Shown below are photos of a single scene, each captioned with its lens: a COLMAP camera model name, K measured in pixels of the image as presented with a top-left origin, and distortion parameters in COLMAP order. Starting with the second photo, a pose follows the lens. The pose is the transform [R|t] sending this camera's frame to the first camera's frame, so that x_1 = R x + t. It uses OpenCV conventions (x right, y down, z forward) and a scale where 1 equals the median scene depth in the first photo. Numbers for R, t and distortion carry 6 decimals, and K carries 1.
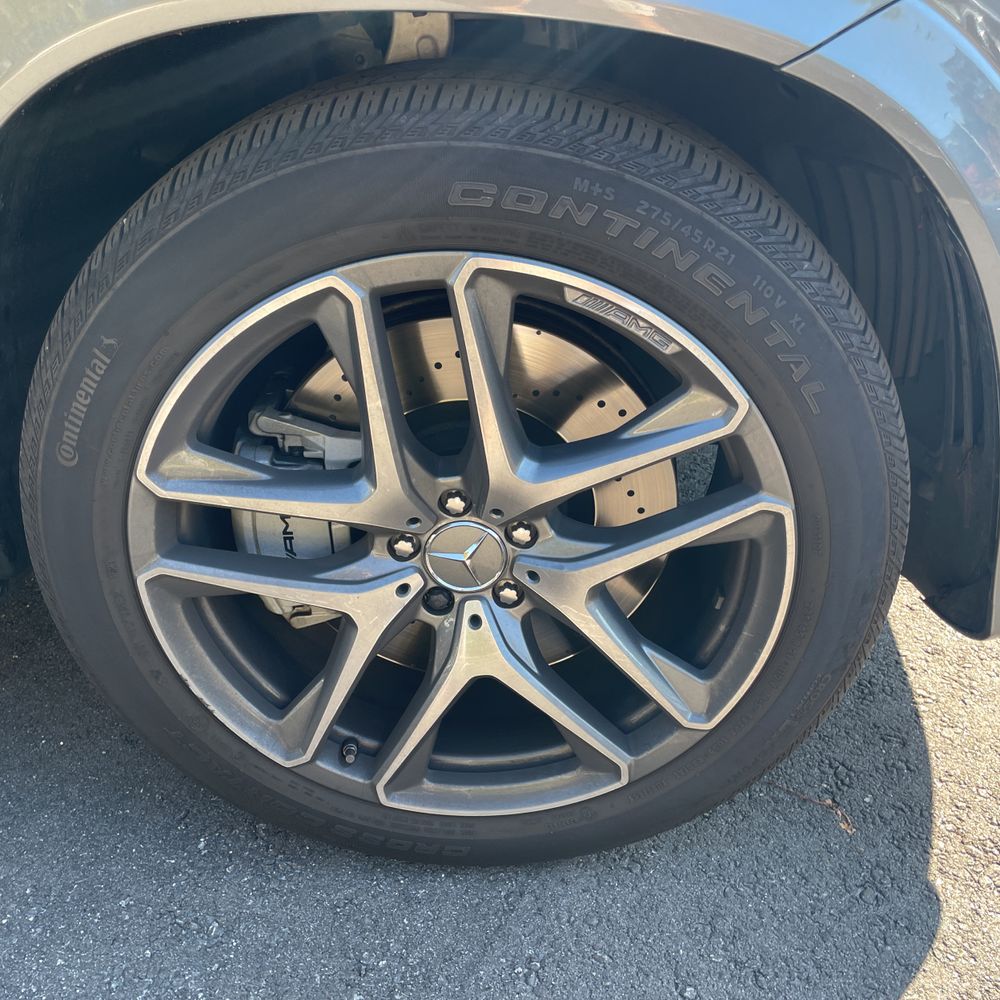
lens RADIAL K [[981.0, 0, 499.2], [0, 981.0, 538.6], [0, 0, 1]] dist [0.117897, -0.157414]
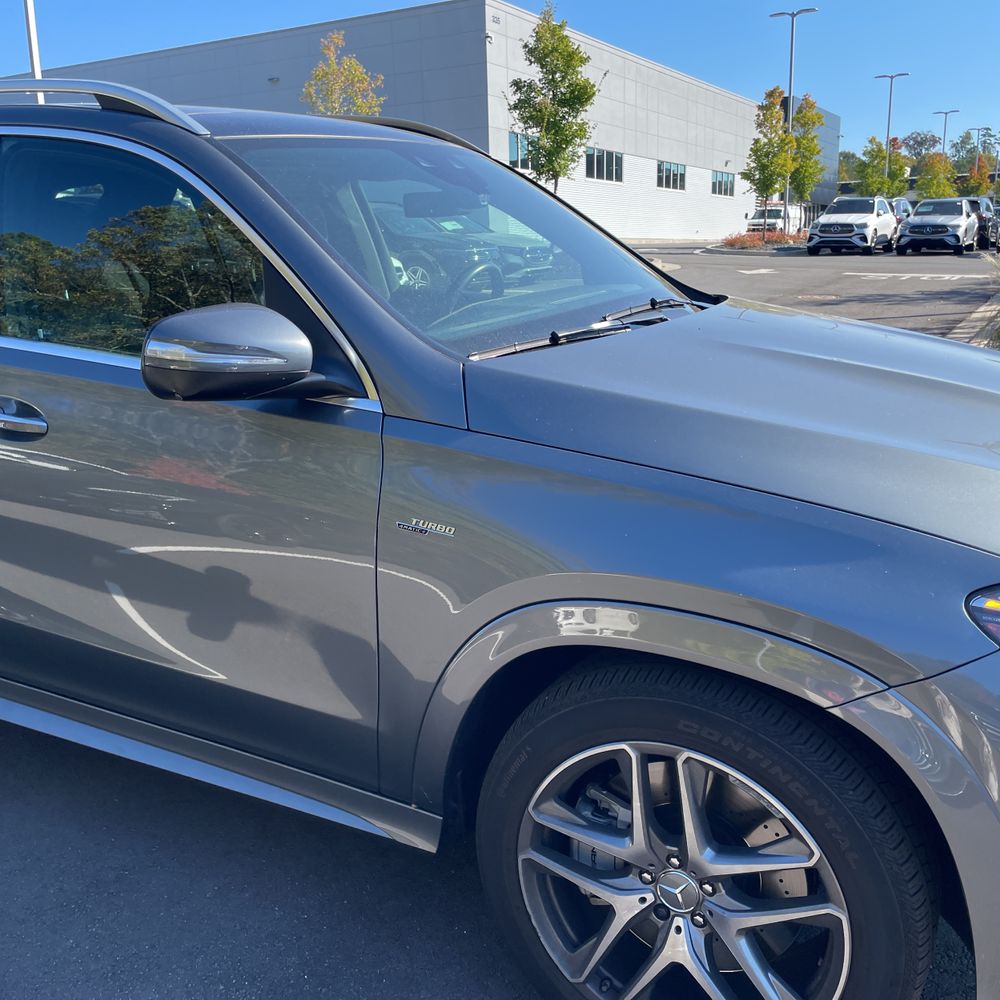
lens RADIAL K [[981.0, 0, 499.2], [0, 981.0, 538.6], [0, 0, 1]] dist [0.117897, -0.157414]
pose [[0.891241, 0.120590, -0.437205, 0.411134], [-0.225319, 0.954350, -0.196082, -0.175141], [0.393601, 0.273267, 0.877727, -0.981219]]
